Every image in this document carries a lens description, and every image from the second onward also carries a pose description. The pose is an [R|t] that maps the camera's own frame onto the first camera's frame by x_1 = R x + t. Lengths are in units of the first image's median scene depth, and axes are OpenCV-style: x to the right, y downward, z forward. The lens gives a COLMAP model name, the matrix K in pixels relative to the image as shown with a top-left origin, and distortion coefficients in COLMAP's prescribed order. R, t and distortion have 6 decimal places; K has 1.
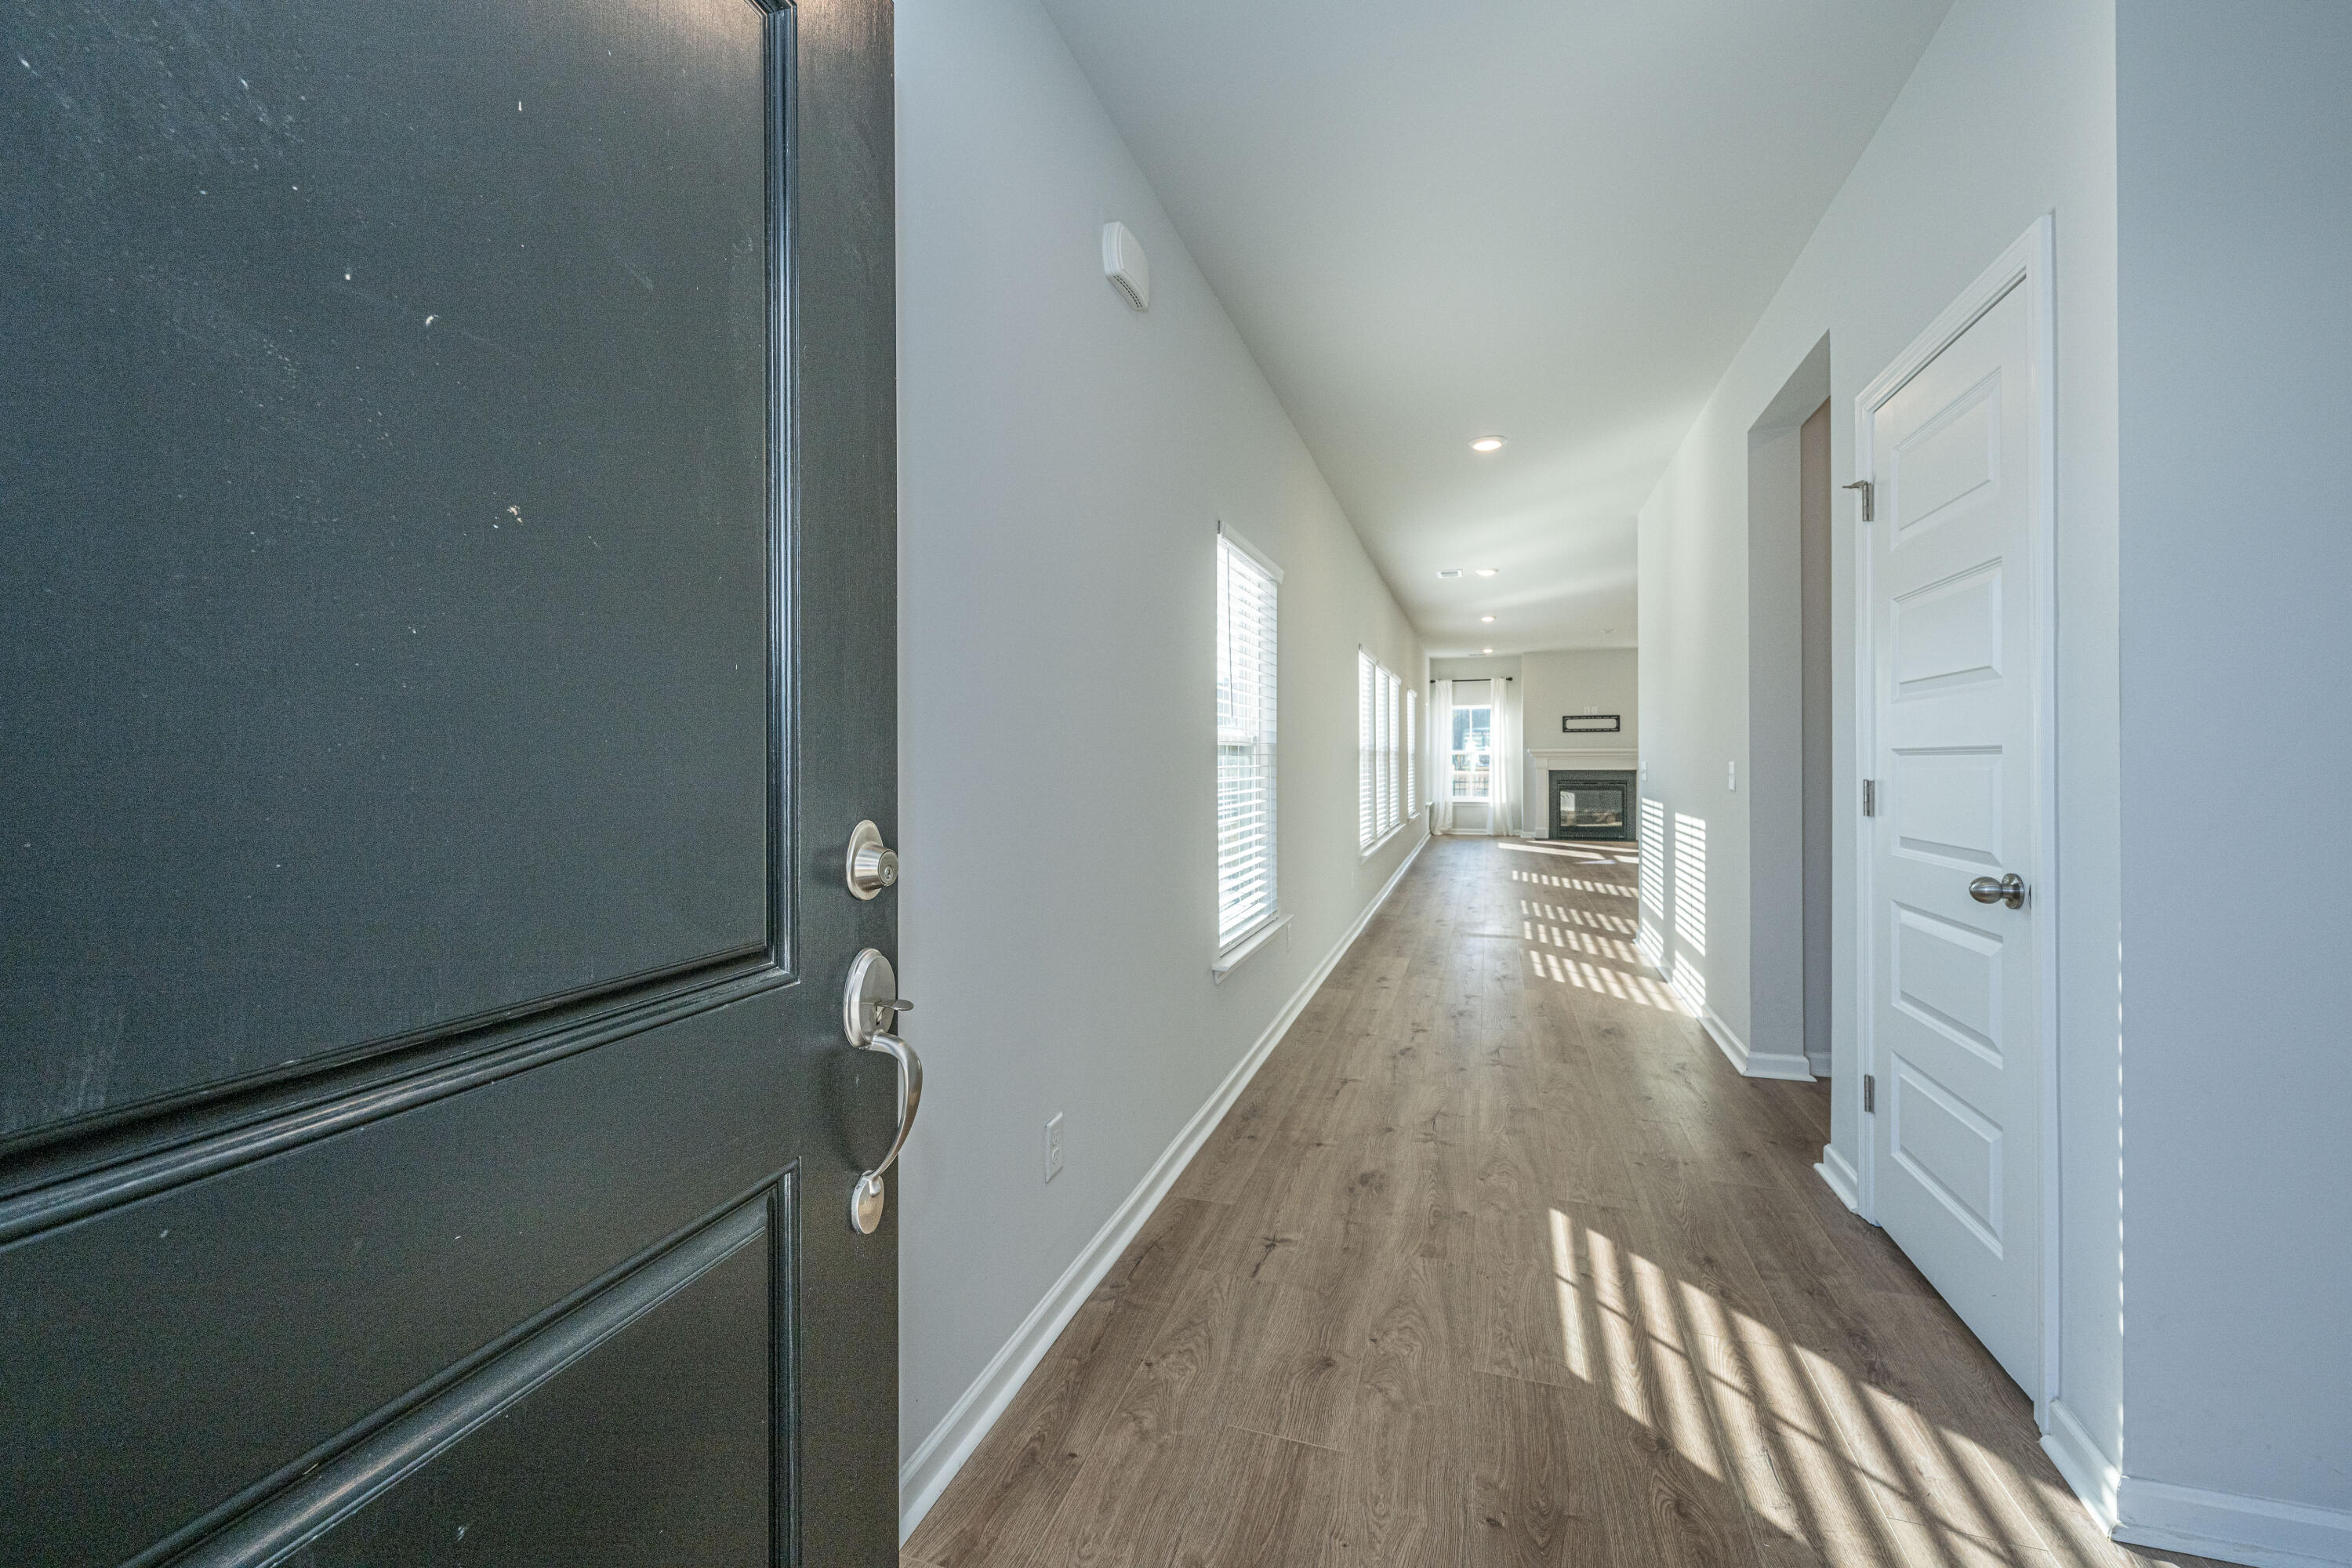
lens RADIAL K [[936.4, 0, 1177.0], [0, 936.4, 786.4], [0, 0, 1]] dist [-0.005818, 0.000187]
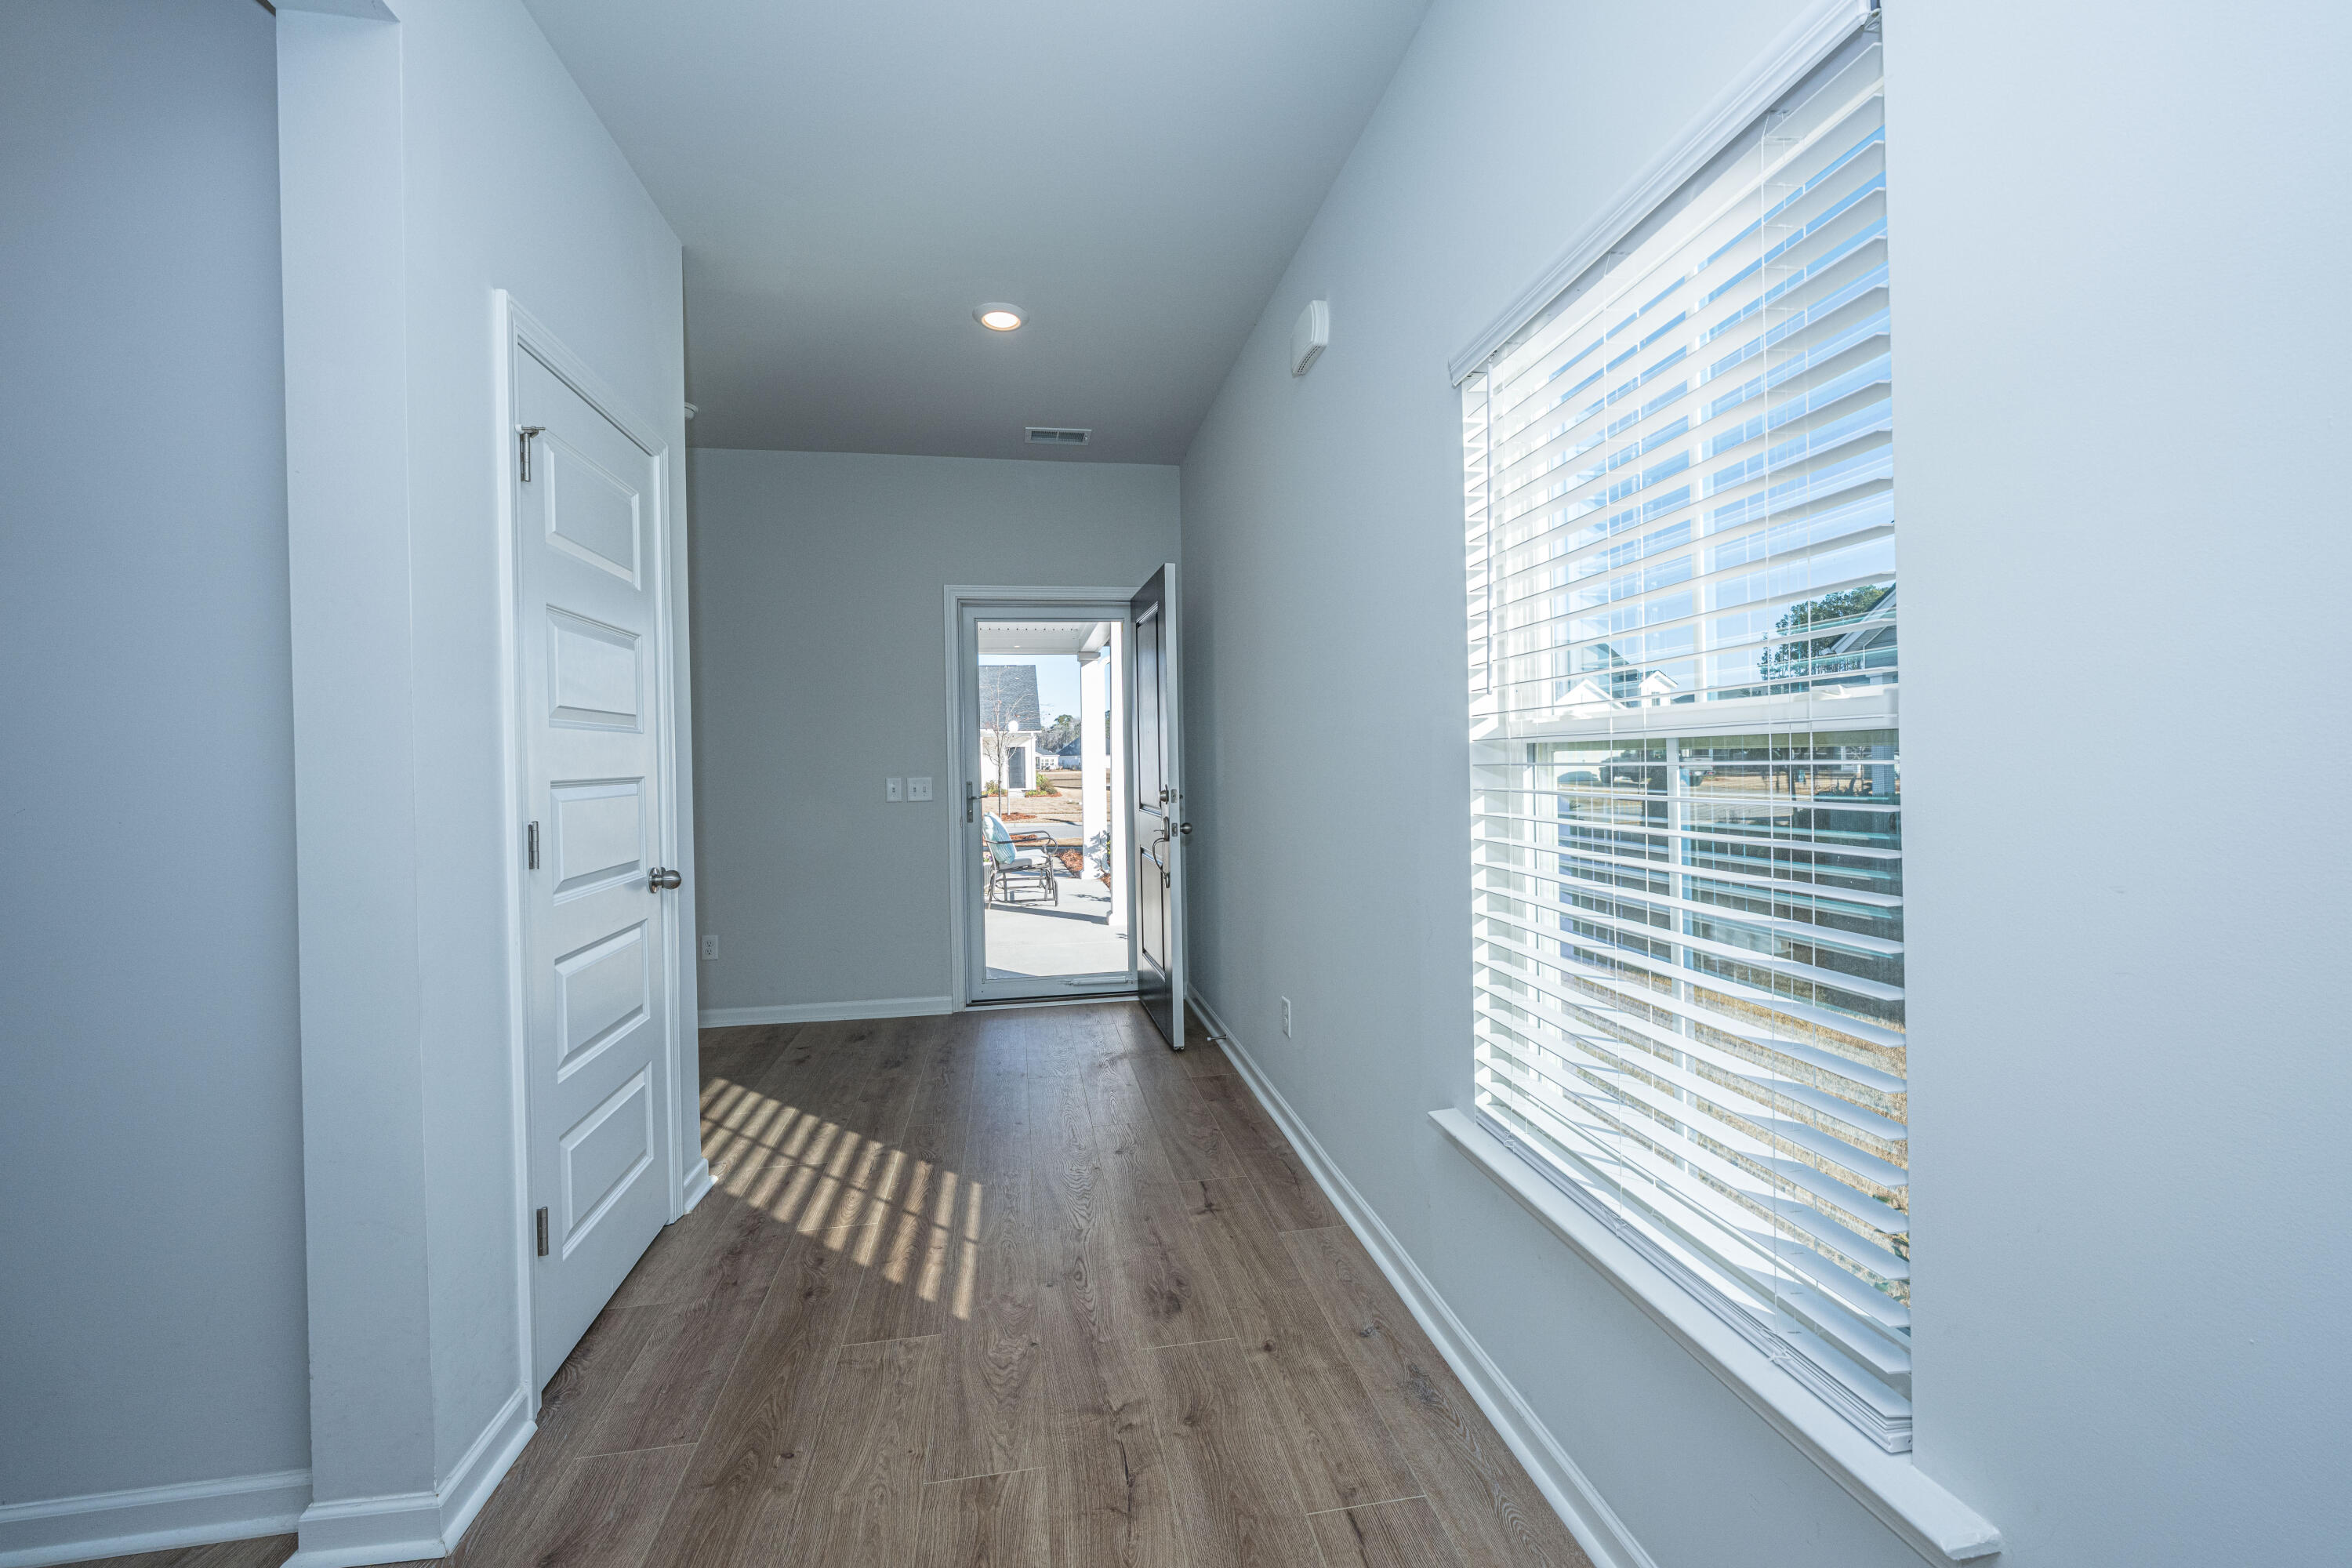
lens RADIAL K [[936.4, 0, 1176.6], [0, 936.4, 762.3], [0, 0, 1]] dist [-0.005818, 0.000187]
pose [[-0.880301, 0.023971, -0.473810, 0.609323], [0.011302, 0.999499, 0.029569, -0.068769], [0.474281, 0.020675, -0.880130, 1.825265]]
